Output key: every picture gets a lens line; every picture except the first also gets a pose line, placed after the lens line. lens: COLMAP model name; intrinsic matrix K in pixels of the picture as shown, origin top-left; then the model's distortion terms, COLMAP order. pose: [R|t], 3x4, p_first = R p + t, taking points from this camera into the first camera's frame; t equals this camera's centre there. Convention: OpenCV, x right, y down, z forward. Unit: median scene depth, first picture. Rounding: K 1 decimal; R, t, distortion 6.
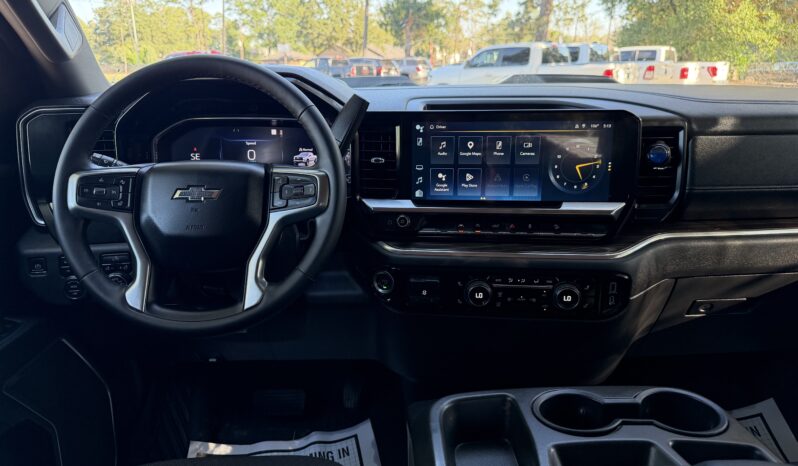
lens RADIAL K [[565.2, 0, 406.7], [0, 565.2, 234.2], [0, 0, 1]] dist [0.032990, -0.078341]
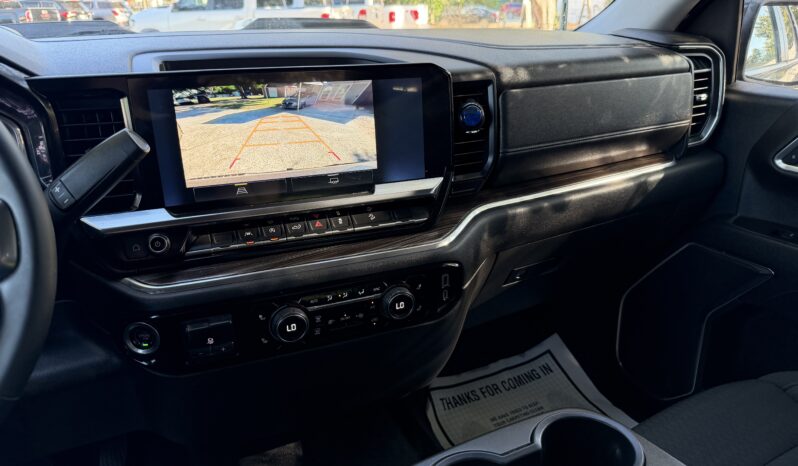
lens RADIAL K [[565.2, 0, 405.2], [0, 565.2, 226.5], [0, 0, 1]] dist [0.032990, -0.078341]
pose [[0.890007, -0.157792, 0.427772, -0.031483], [0.124398, 0.986648, 0.105125, -0.075701], [-0.438649, -0.040348, 0.897752, 0.270831]]
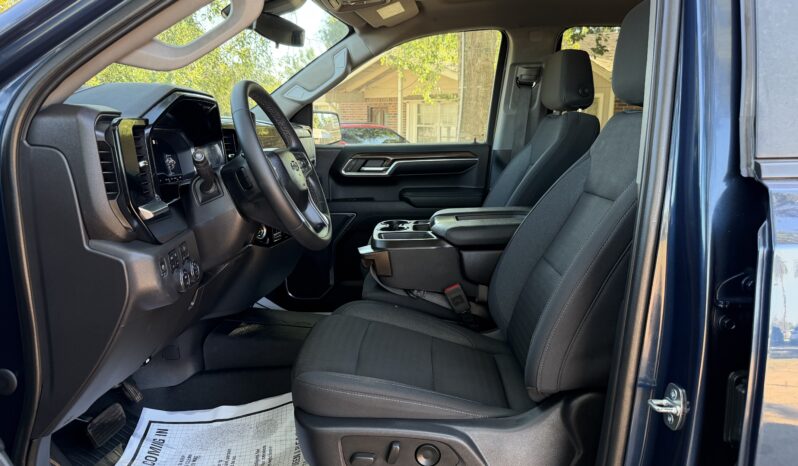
lens RADIAL K [[565.2, 0, 402.5], [0, 565.2, 230.9], [0, 0, 1]] dist [0.032990, -0.078341]
pose [[0.059730, -0.161012, 0.985143, -1.572938], [0.275536, 0.951223, 0.138762, -0.023739], [-0.959433, 0.263154, 0.101181, 0.461681]]
